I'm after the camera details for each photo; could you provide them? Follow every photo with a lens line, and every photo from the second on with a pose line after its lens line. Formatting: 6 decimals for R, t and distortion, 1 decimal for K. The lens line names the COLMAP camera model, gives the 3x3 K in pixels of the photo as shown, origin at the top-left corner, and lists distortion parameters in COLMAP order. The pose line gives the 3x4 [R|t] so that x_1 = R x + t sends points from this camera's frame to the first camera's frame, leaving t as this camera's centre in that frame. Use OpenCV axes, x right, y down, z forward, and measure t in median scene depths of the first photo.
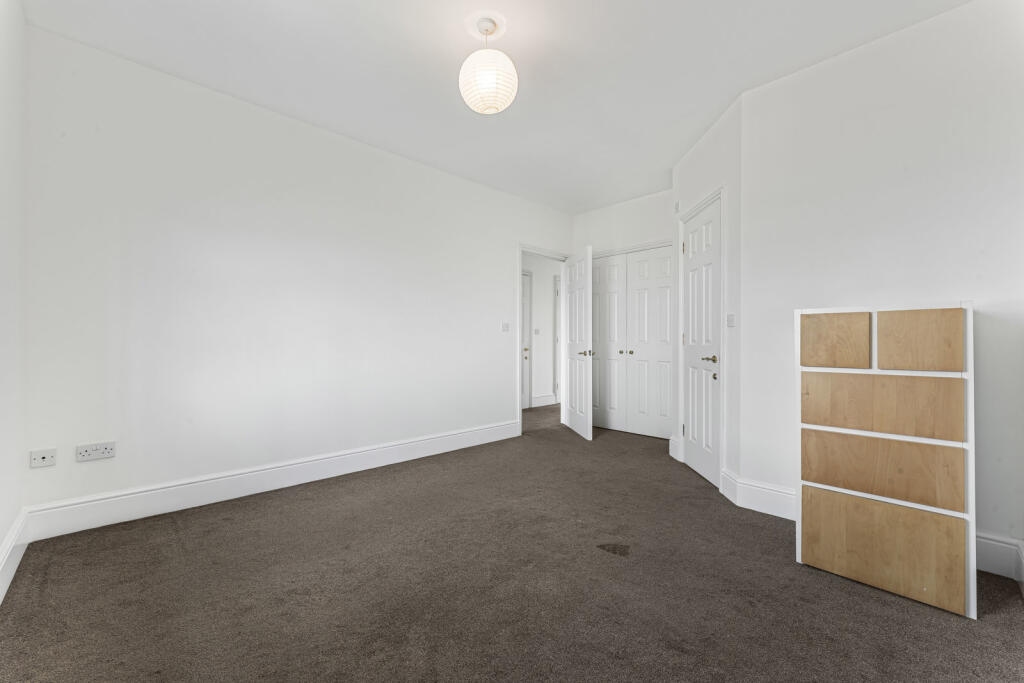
lens RADIAL K [[414.2, 0, 504.5], [0, 414.2, 336.1], [0, 0, 1]] dist [-0.001977, -0.000062]
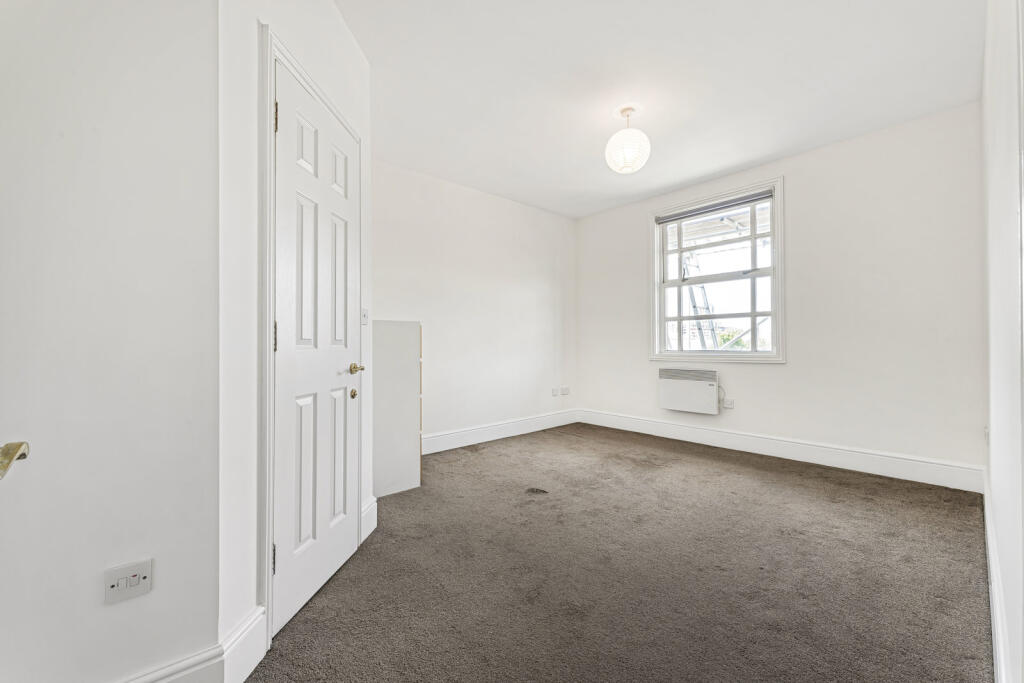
lens RADIAL K [[414.2, 0, 504.5], [0, 414.2, 336.1], [0, 0, 1]] dist [-0.001977, -0.000062]
pose [[-0.999714, 0.006137, 0.023125, 0.296566], [0.005910, 0.999934, -0.009870, 0.011264], [-0.023184, -0.009730, -0.999684, 2.115365]]
